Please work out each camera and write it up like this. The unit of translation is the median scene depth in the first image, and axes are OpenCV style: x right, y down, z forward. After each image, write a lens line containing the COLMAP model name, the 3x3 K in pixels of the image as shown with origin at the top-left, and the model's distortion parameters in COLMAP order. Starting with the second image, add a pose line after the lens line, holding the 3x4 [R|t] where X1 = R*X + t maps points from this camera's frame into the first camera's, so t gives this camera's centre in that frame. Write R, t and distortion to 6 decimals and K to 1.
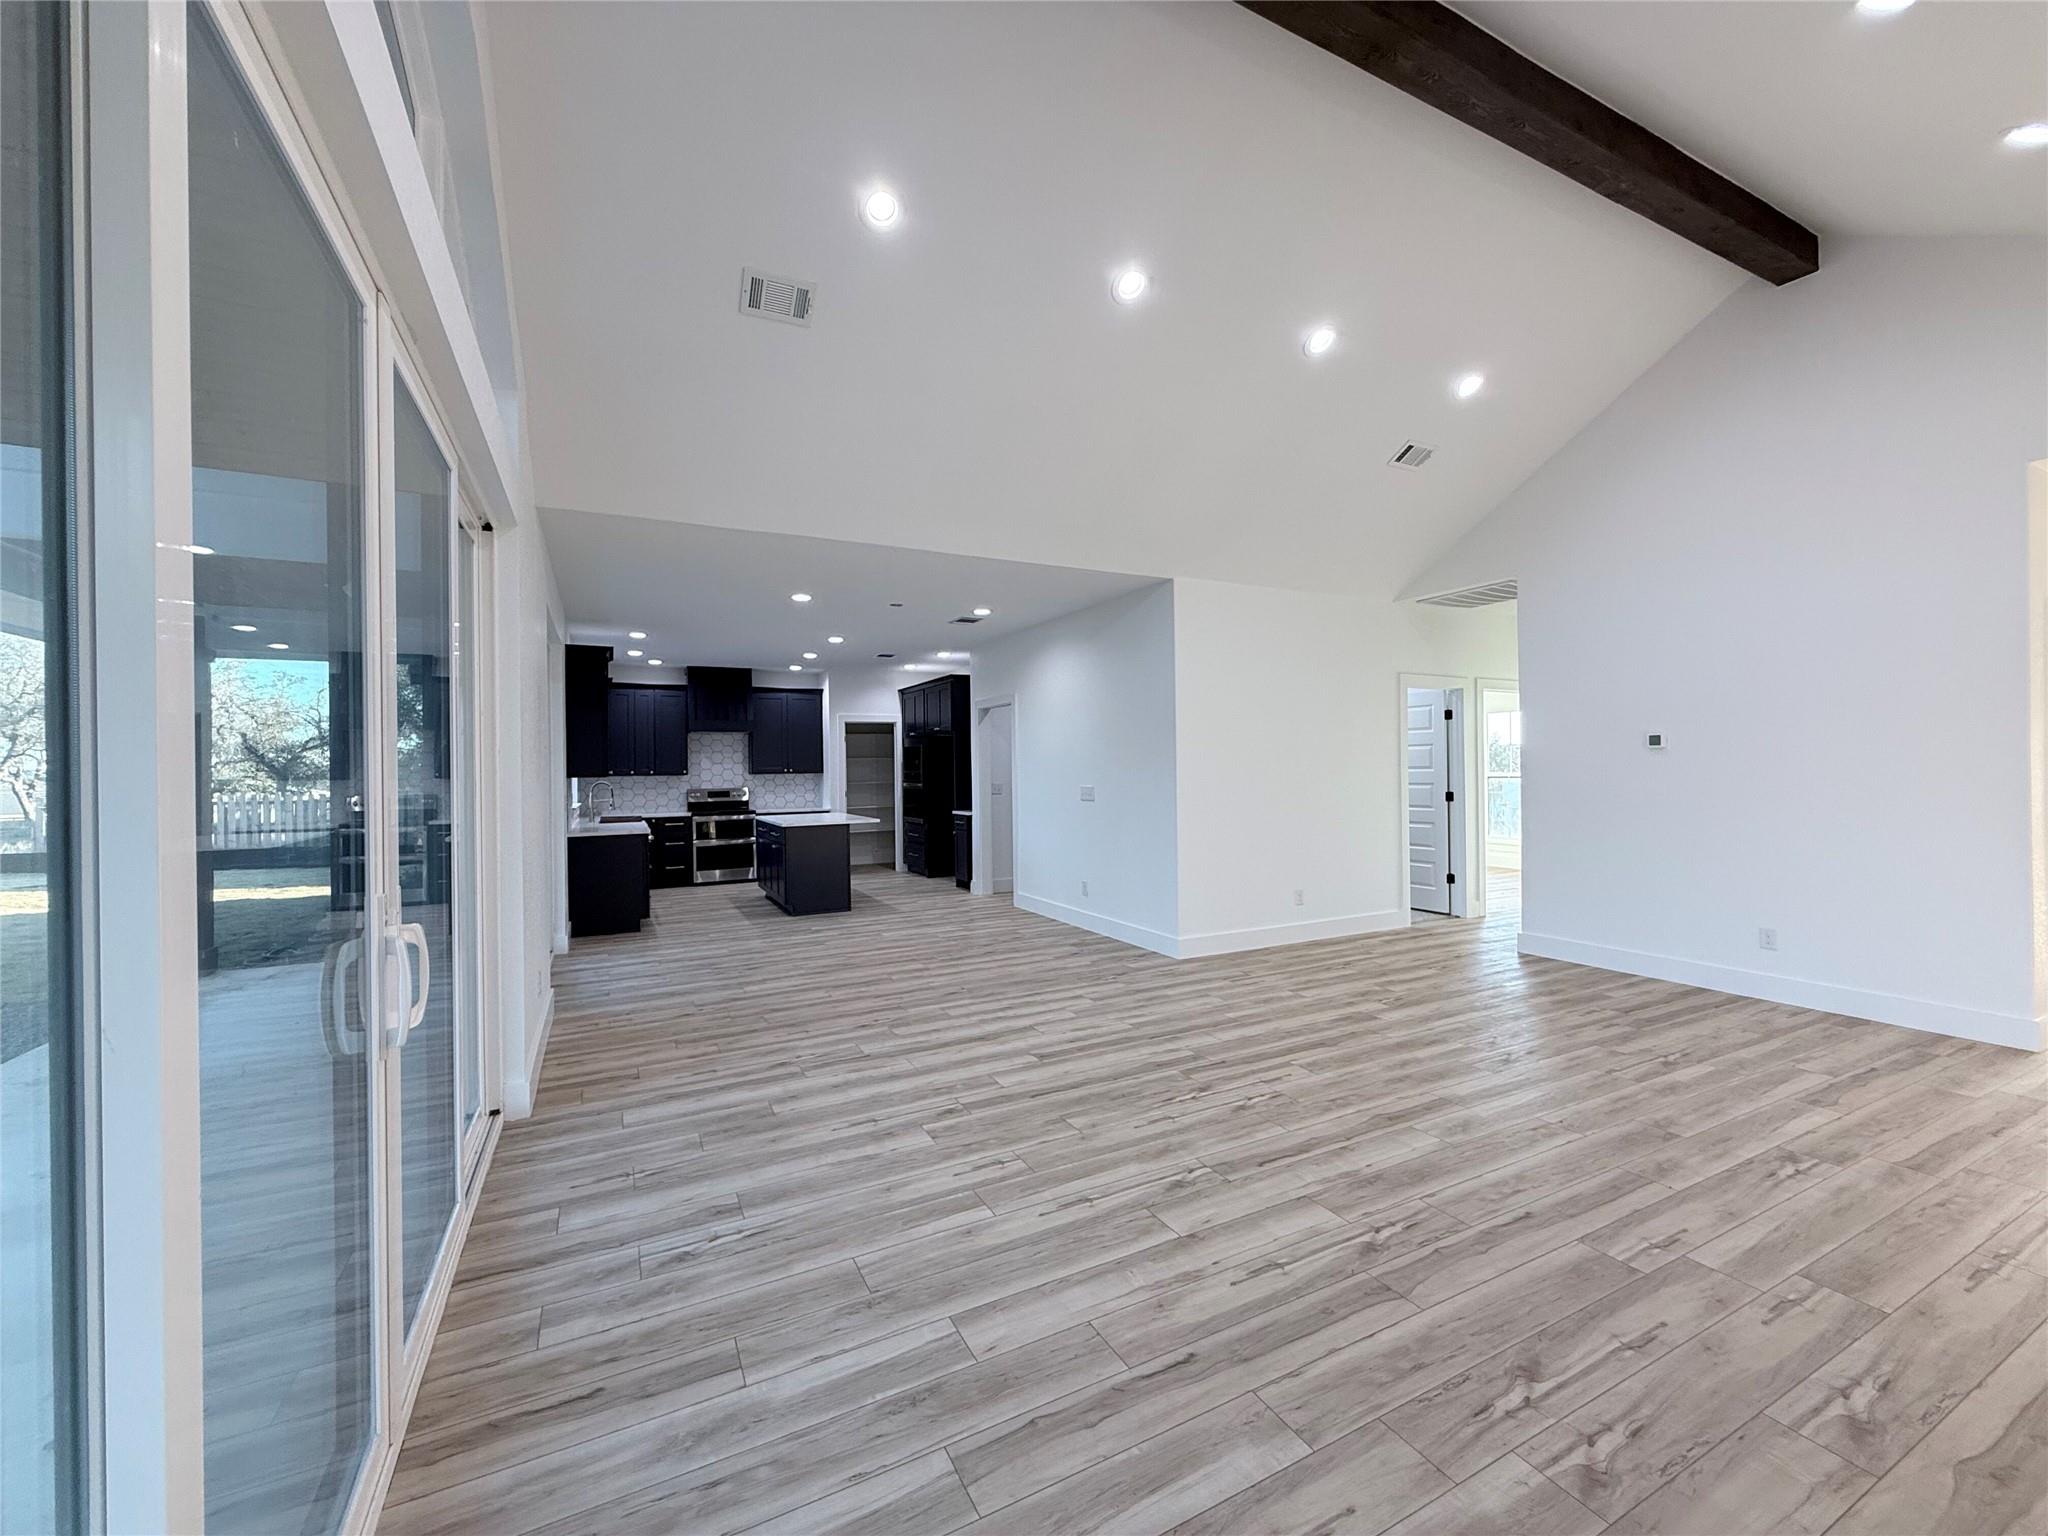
lens RADIAL K [[819.5, 0, 1023.0], [0, 819.5, 763.9], [0, 0, 1]] dist [-0.000814, 0.000536]
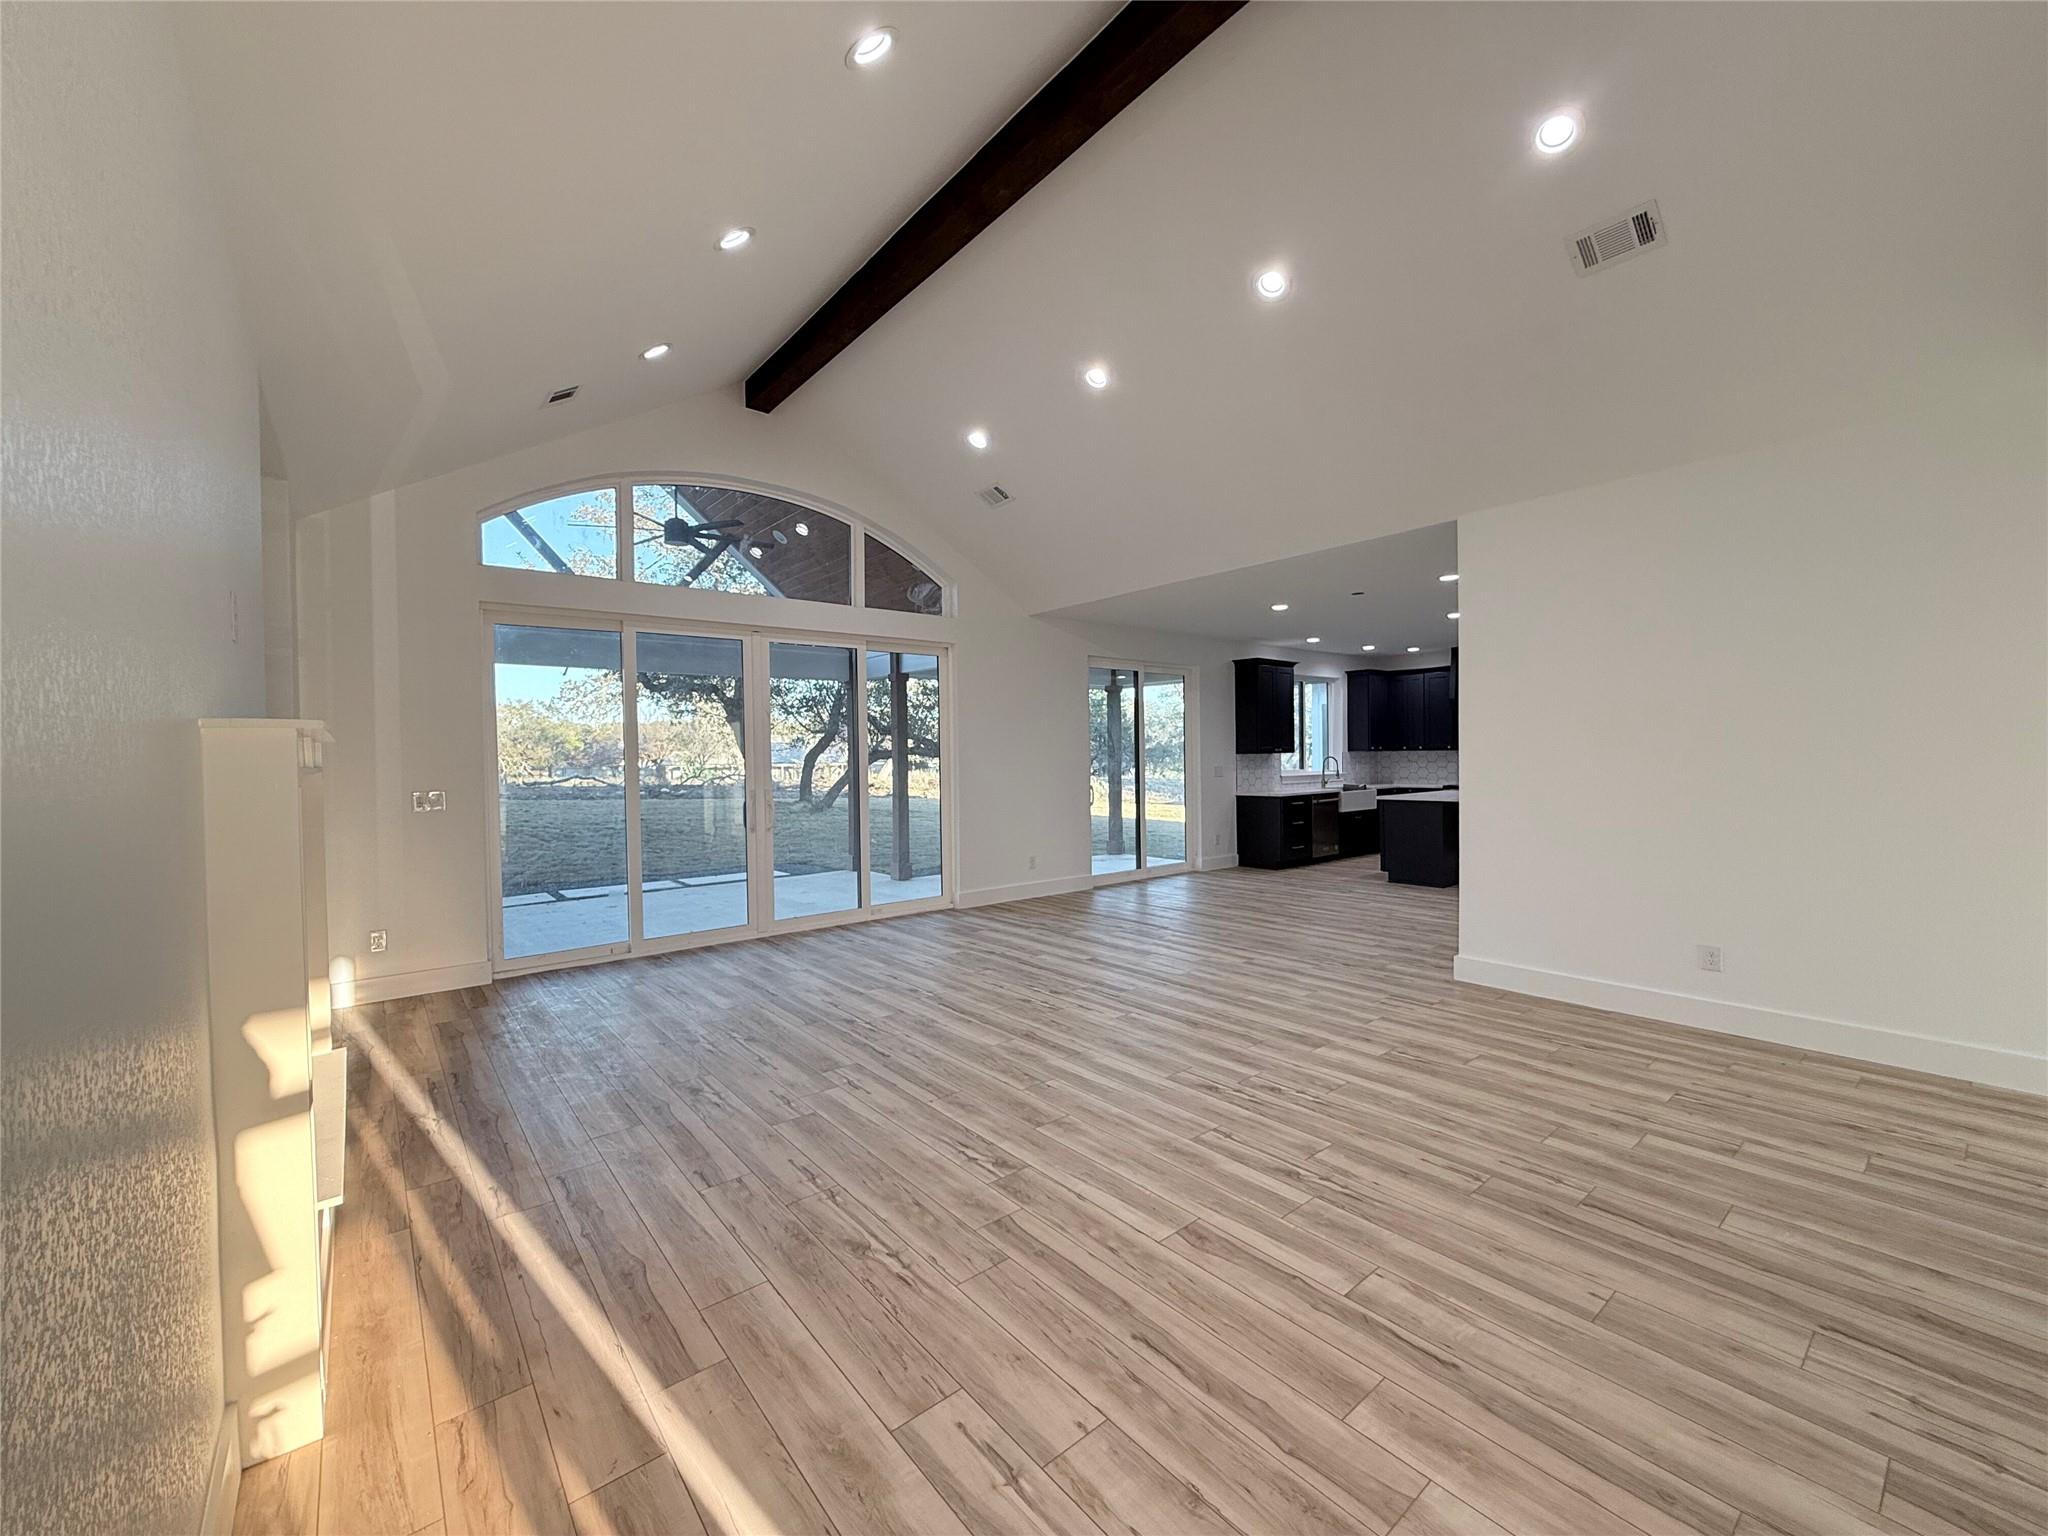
lens RADIAL K [[819.5, 0, 1022.0], [0, 819.5, 769.1], [0, 0, 1]] dist [-0.000814, 0.000536]
pose [[0.211869, 0.027016, -0.976925, 1.287468], [0.018186, 0.999336, 0.031580, -0.014376], [0.977129, -0.024457, 0.211237, 0.564310]]
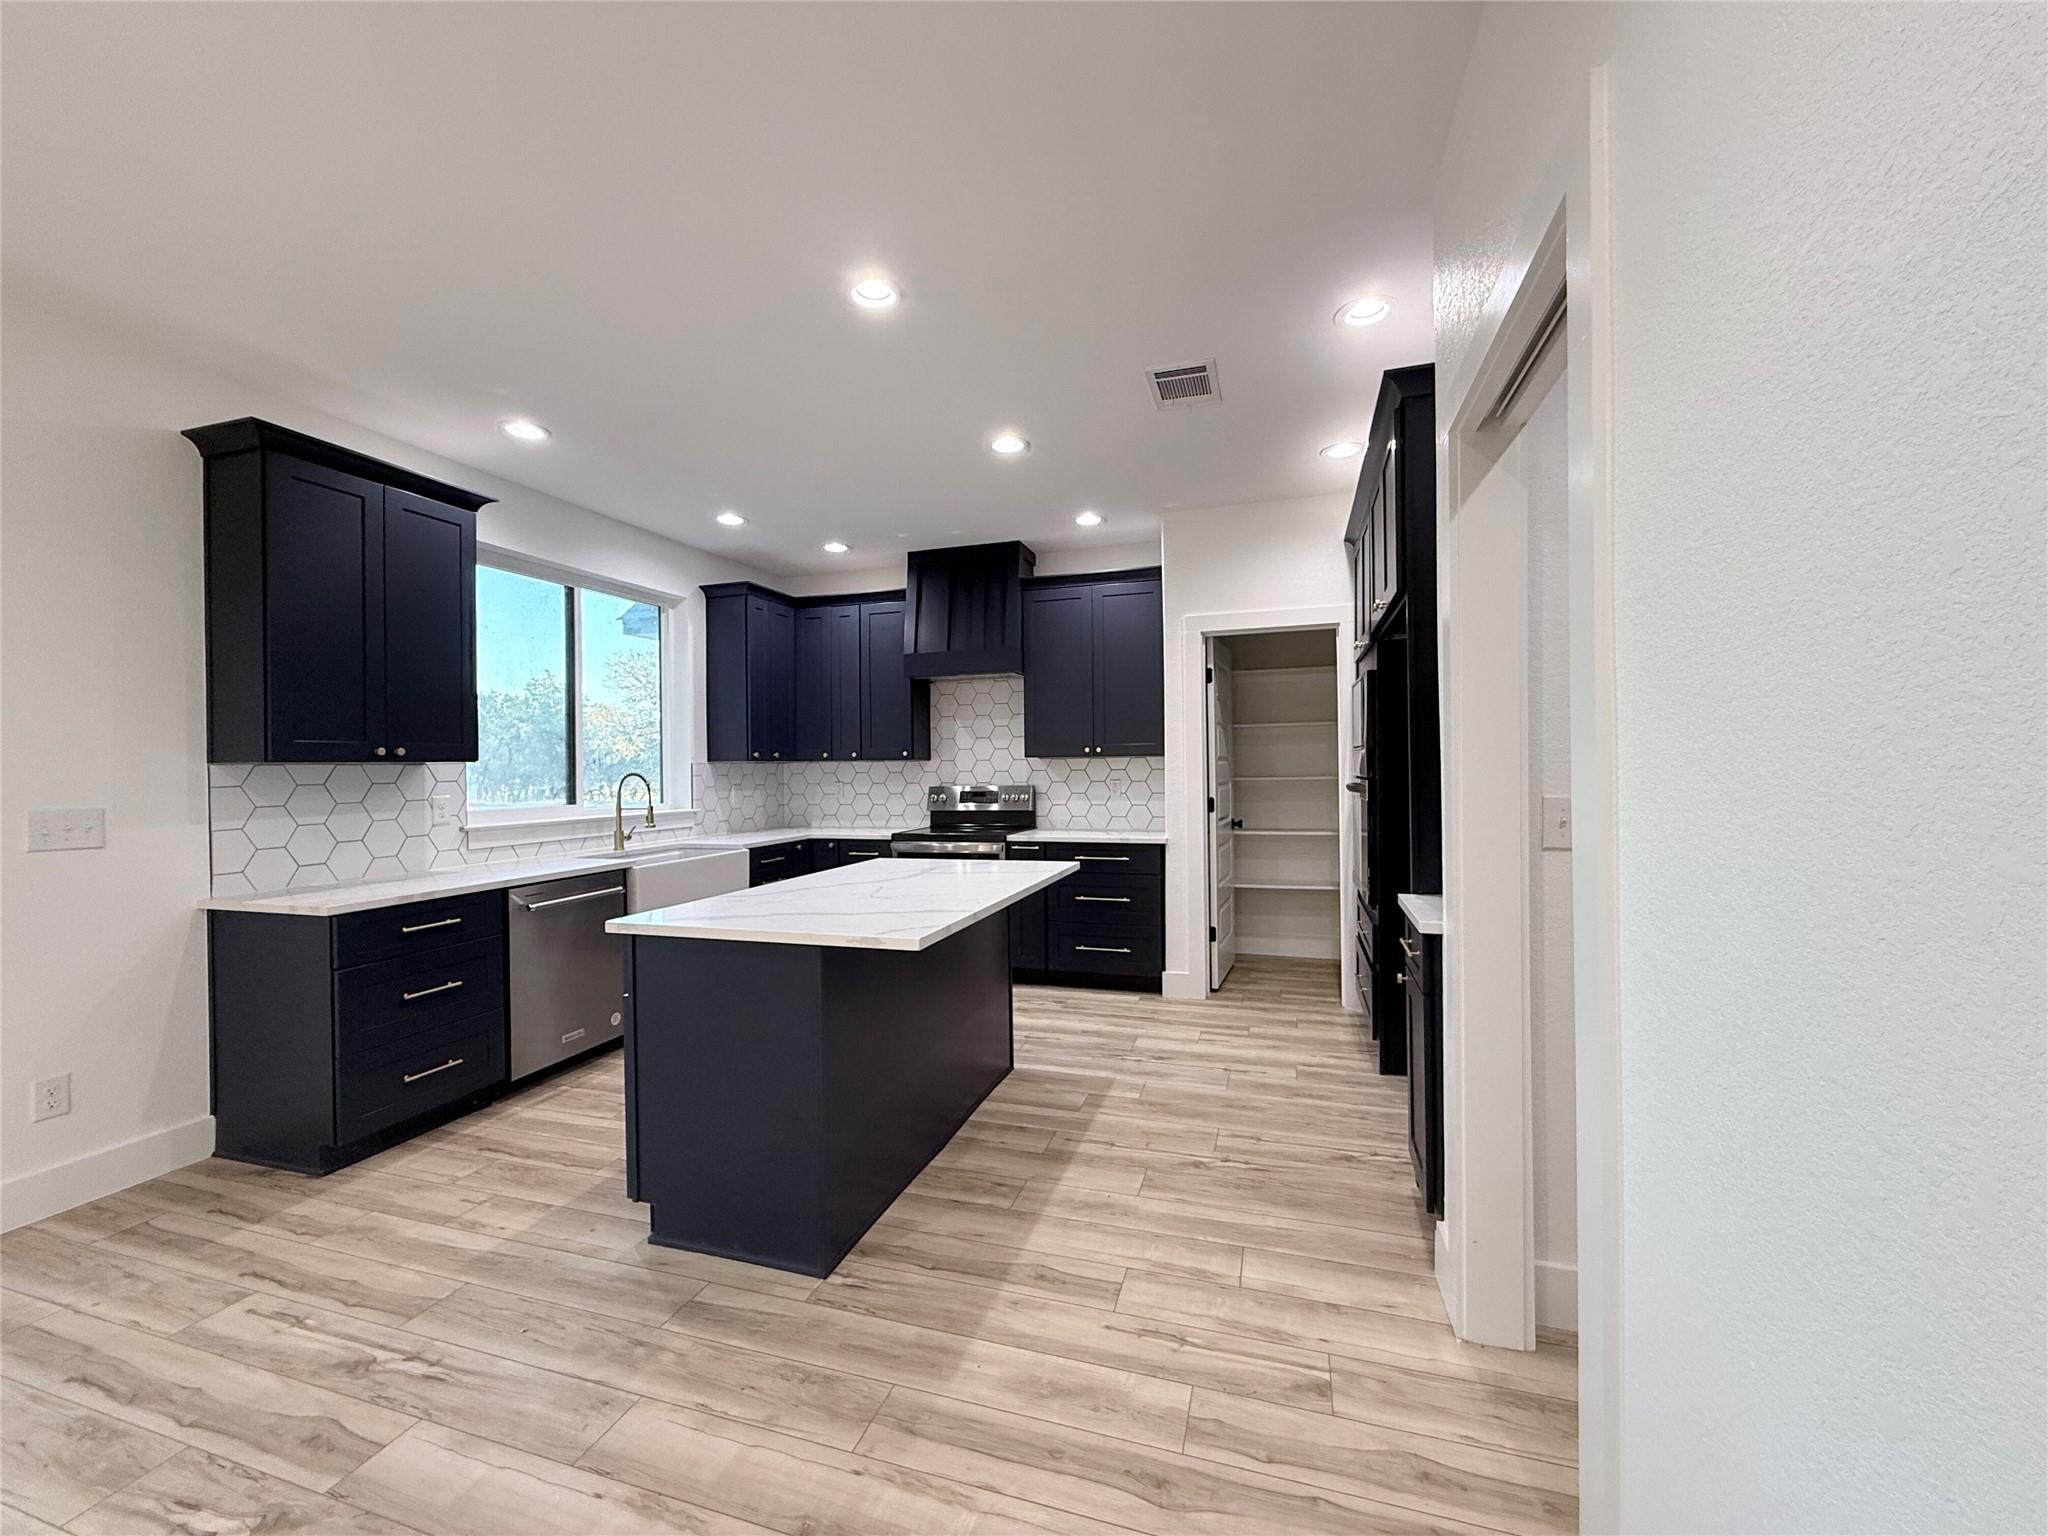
lens RADIAL K [[819.5, 0, 1022.8], [0, 819.5, 762.3], [0, 0, 1]] dist [-0.000814, 0.000536]
pose [[0.708109, 0.000017, -0.706103, 0.034794], [0.009333, 0.999912, 0.009384, 0.027145], [0.706042, -0.013235, 0.708047, 1.692757]]
